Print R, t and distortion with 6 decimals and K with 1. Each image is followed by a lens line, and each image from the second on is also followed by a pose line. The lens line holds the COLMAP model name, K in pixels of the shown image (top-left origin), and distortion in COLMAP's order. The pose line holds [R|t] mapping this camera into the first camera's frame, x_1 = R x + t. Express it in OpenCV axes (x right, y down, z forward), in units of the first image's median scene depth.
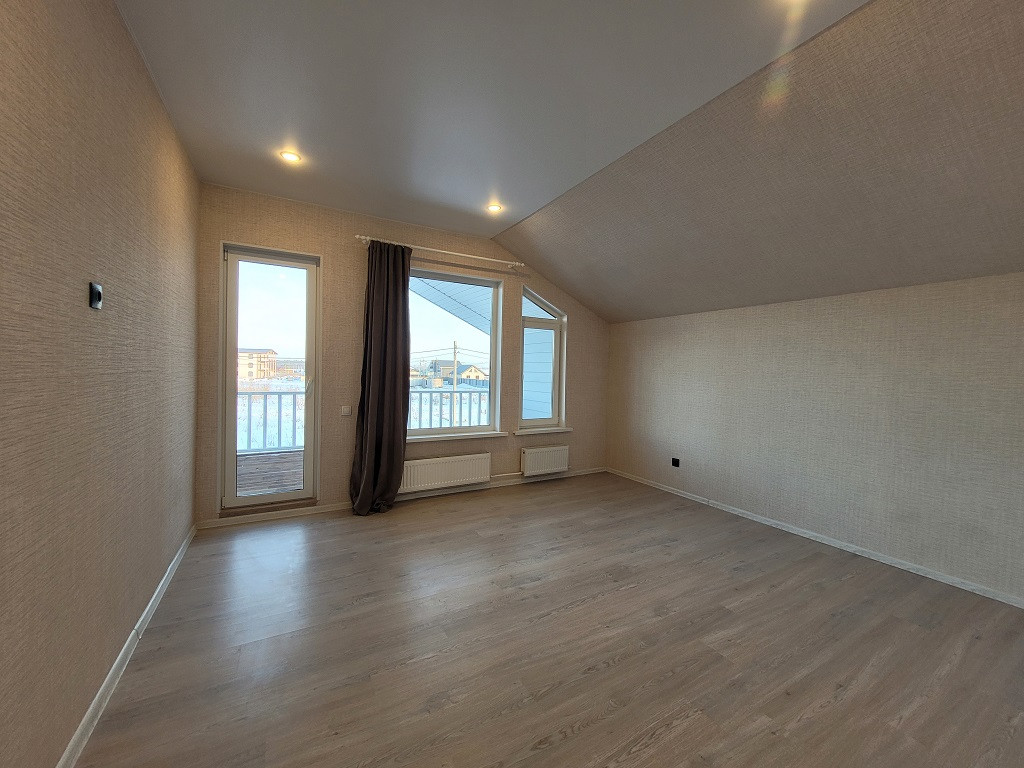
lens RADIAL K [[412.0, 0, 512.0], [0, 412.0, 384.0], [0, 0, 1]] dist [-0.000897, -0.000114]
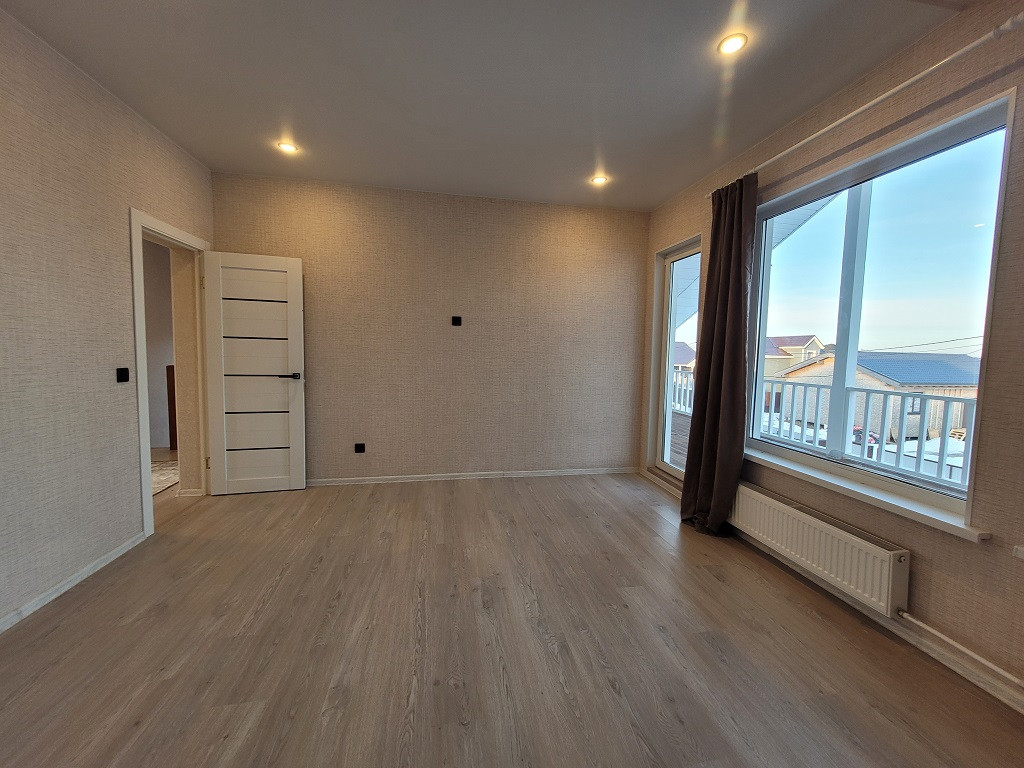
lens RADIAL K [[408.6, 0, 512.8], [0, 408.6, 372.1], [0, 0, 1]] dist [0.014937, 0.000055]
pose [[-0.344780, 0.028498, -0.938251, 0.902817], [-0.056575, 0.997091, 0.051074, -0.027283], [0.936977, 0.070691, -0.342165, 1.491459]]
